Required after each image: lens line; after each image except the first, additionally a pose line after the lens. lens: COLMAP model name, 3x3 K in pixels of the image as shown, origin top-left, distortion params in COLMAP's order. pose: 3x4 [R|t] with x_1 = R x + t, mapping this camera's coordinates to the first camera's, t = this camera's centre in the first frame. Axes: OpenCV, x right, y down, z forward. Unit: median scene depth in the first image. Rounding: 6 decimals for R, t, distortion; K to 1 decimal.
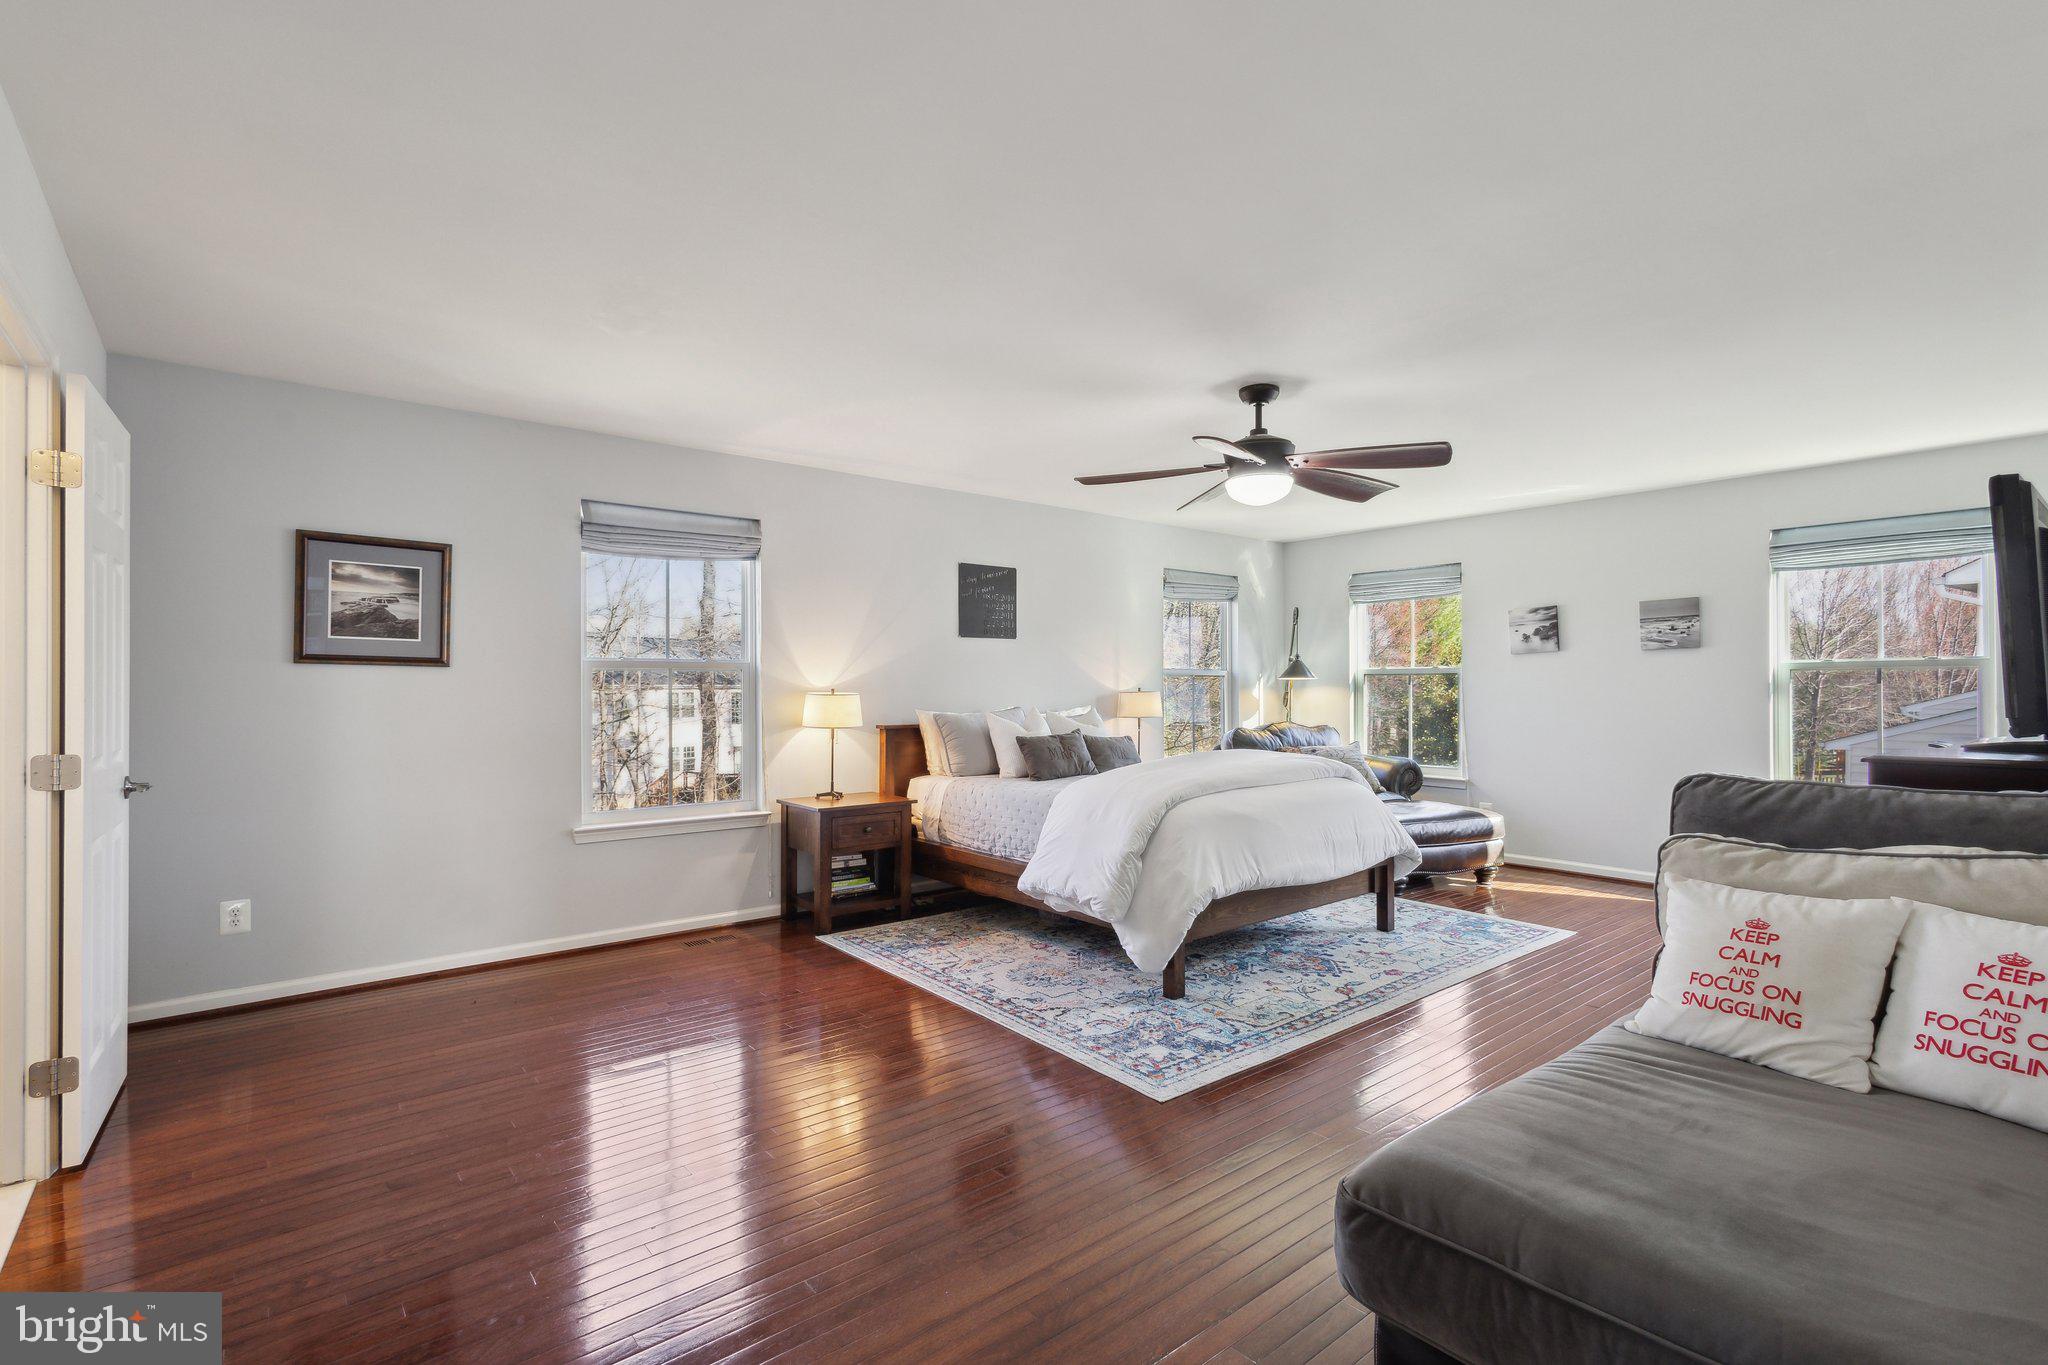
lens RADIAL K [[951.4, 0, 1020.7], [0, 951.4, 678.7], [0, 0, 1]] dist [0.016220, -0.000522]
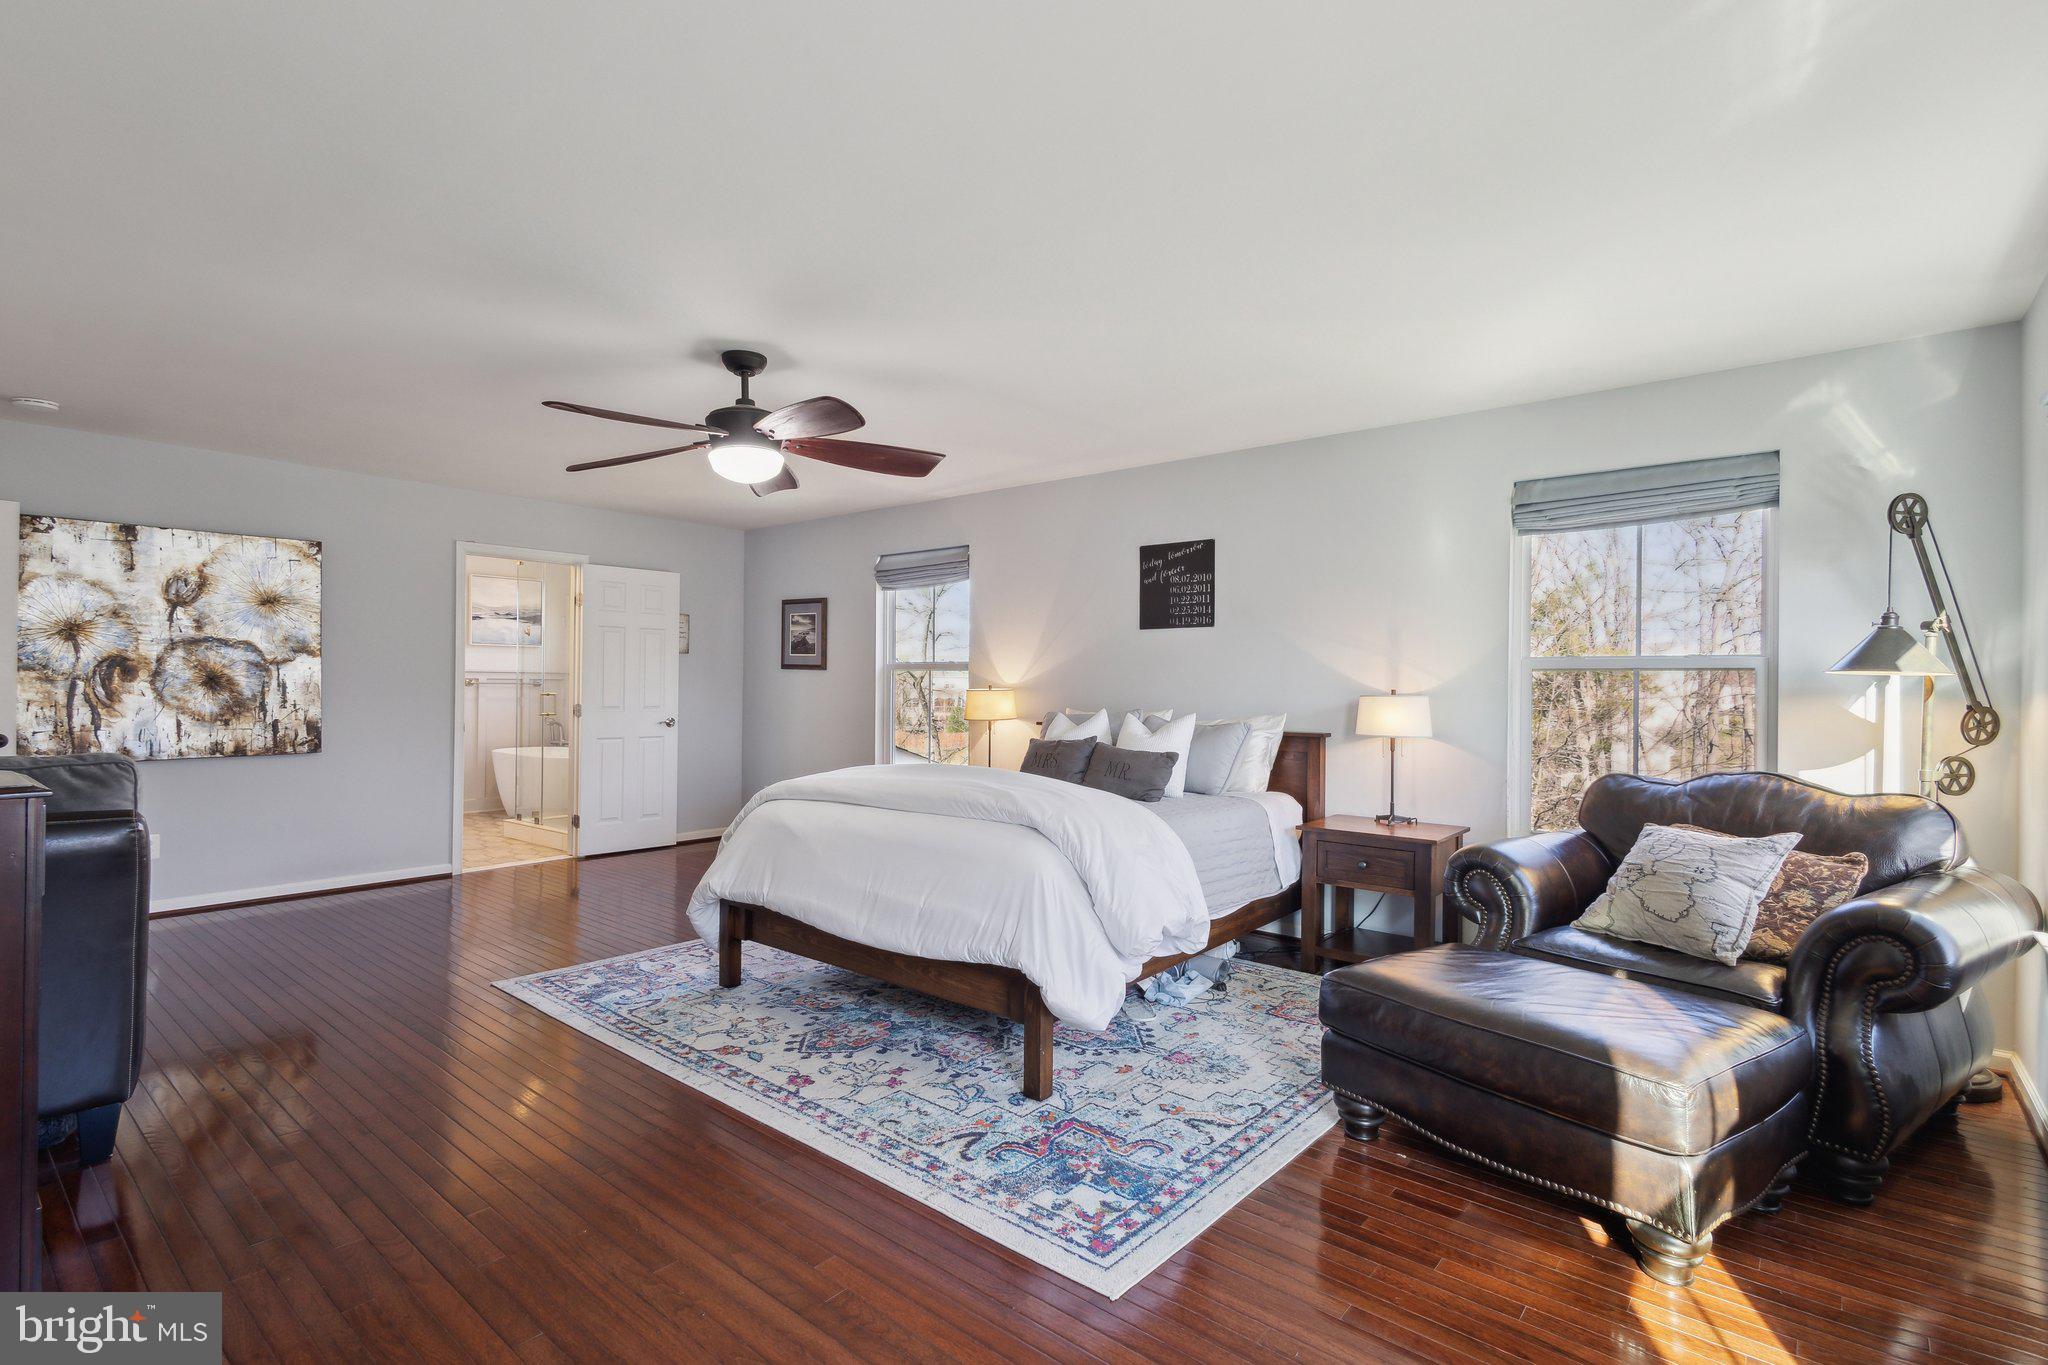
lens RADIAL K [[951.4, 0, 1020.7], [0, 951.4, 678.7], [0, 0, 1]] dist [0.016220, -0.000522]
pose [[0.182525, -0.001496, -0.983200, 1.146046], [-0.001099, 0.999998, -0.001726, 0.005864], [0.983201, 0.001395, 0.182523, 1.047990]]
